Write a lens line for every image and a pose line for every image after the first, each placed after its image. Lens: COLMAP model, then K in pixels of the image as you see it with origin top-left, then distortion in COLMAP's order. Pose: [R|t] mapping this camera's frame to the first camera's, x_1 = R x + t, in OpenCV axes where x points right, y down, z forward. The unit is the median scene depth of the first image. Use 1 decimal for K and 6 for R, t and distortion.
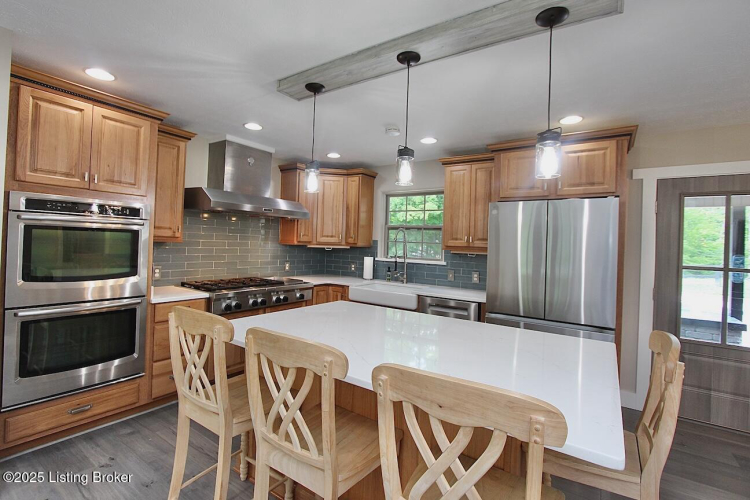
lens RADIAL K [[348.0, 0, 368.3], [0, 348.0, 238.4], [0, 0, 1]] dist [0.006410, 0.000236]
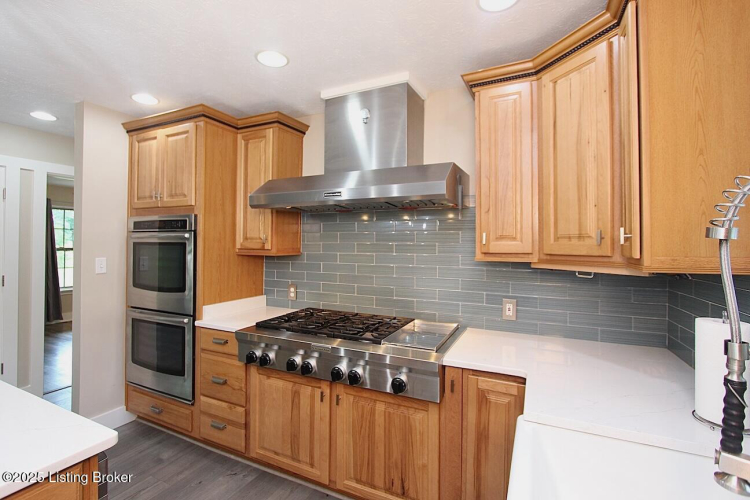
lens RADIAL K [[348.0, 0, 373.5], [0, 348.0, 245.5], [0, 0, 1]] dist [0.006410, 0.000236]
pose [[0.155115, -0.031172, -0.987404, 0.307165], [0.012264, 0.999486, -0.029627, 0.015111], [0.987820, -0.007514, 0.155418, 1.238897]]
